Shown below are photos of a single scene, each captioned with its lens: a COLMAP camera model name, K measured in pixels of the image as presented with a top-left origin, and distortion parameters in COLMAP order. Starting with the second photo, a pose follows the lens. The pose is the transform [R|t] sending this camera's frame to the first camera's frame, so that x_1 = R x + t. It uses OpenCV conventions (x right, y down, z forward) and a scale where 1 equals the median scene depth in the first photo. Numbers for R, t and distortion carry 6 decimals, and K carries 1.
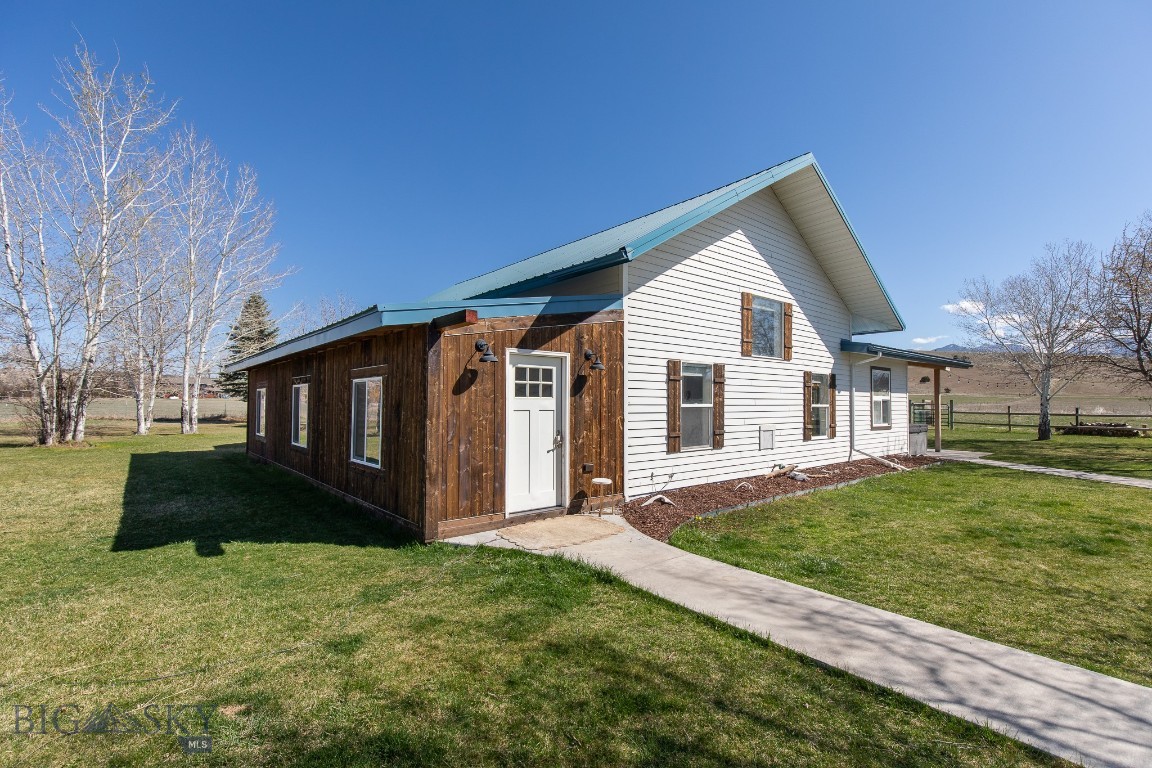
lens RADIAL K [[521.6, 0, 577.9], [0, 521.6, 387.0], [0, 0, 1]] dist [0.009913, -0.000310]
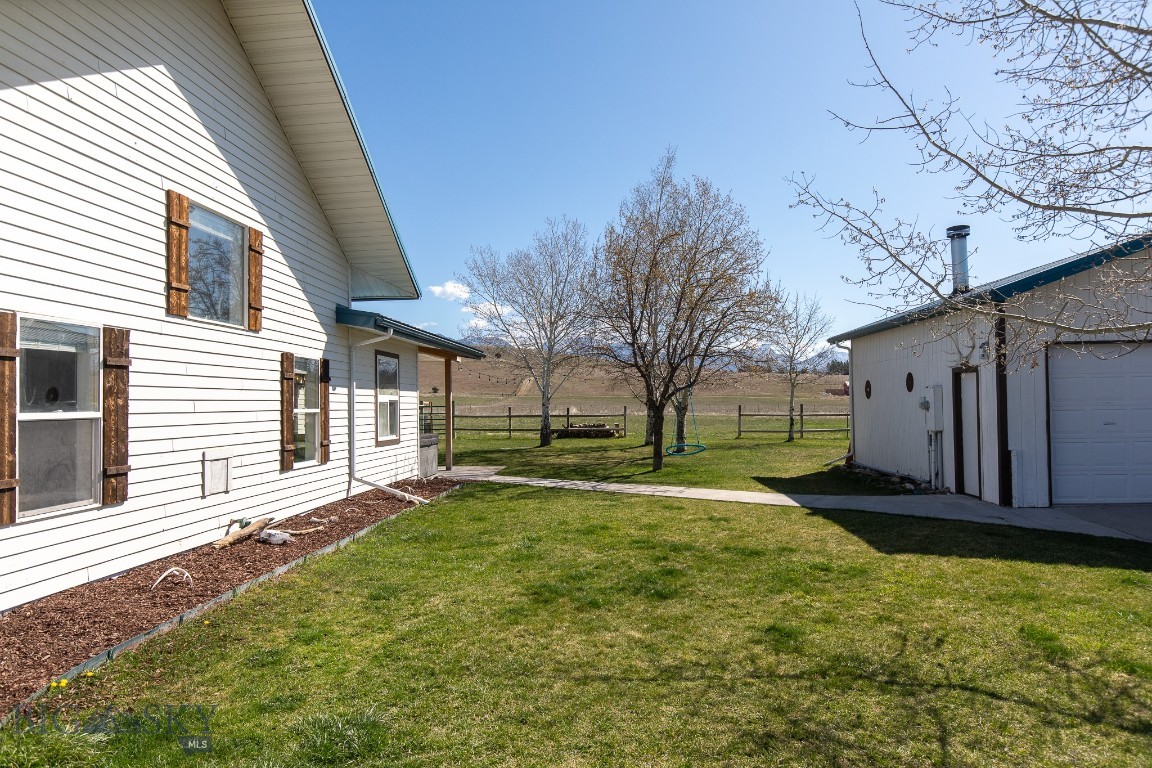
lens RADIAL K [[769.3, 0, 577.3], [0, 769.3, 389.5], [0, 0, 1]] dist [-0.001574, 0.000472]
pose [[0.697415, -0.000838, 0.716667, 0.058215], [-0.002825, 0.999988, 0.003918, 0.008197], [-0.716662, -0.004757, 0.697405, 0.199733]]
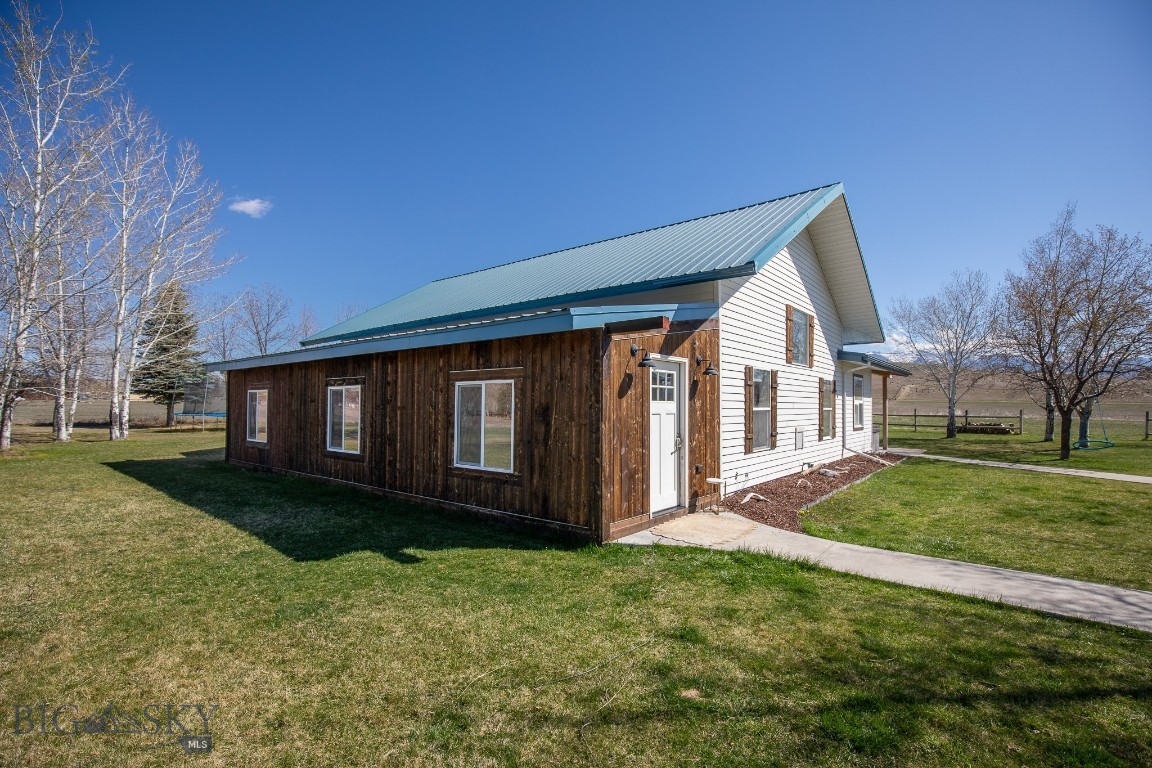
lens RADIAL K [[532.5, 0, 578.0], [0, 532.5, 391.8], [0, 0, 1]] dist [-0.035442, 0.008818]
pose [[0.983696, 0.005931, 0.179742, -0.317160], [-0.006633, 0.999973, 0.003305, -0.000885], [-0.179718, -0.004444, 0.983708, -0.002642]]
